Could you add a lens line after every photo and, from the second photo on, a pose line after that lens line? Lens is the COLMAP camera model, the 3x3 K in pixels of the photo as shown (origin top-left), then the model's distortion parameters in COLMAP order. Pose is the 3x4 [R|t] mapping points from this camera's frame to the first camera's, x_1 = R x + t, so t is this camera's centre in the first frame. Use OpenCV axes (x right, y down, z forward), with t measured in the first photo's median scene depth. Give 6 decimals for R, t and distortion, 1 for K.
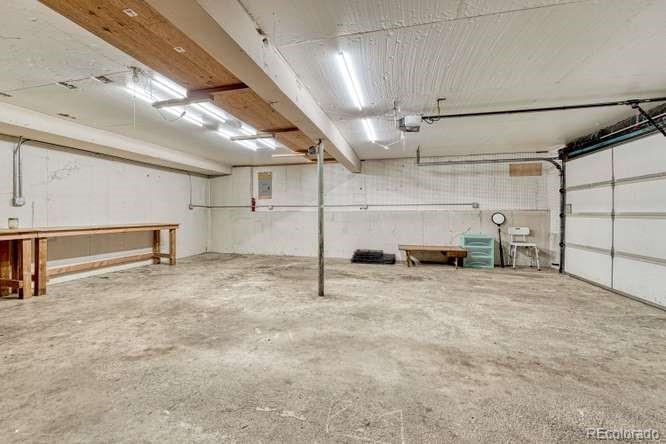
lens RADIAL K [[284.7, 0, 329.0], [0, 284.7, 217.0], [0, 0, 1]] dist [-0.010415, 0.001281]
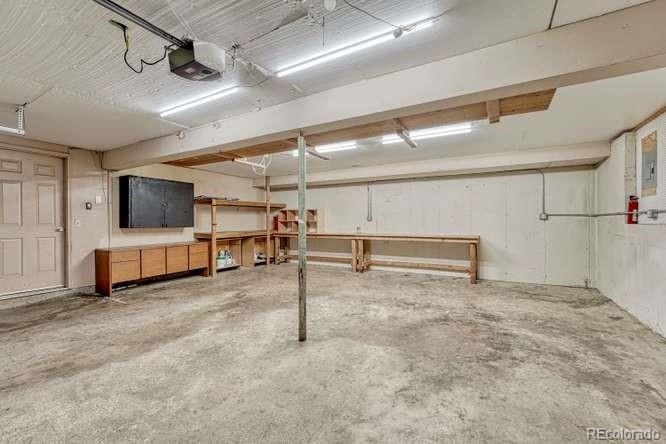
lens RADIAL K [[284.7, 0, 330.4], [0, 284.7, 222.5], [0, 0, 1]] dist [-0.010415, 0.001281]
pose [[-0.274793, 0.004817, -0.961491, 0.769036], [-0.010098, 0.999918, 0.007896, -0.045421], [0.961450, 0.011879, -0.274722, 1.456636]]
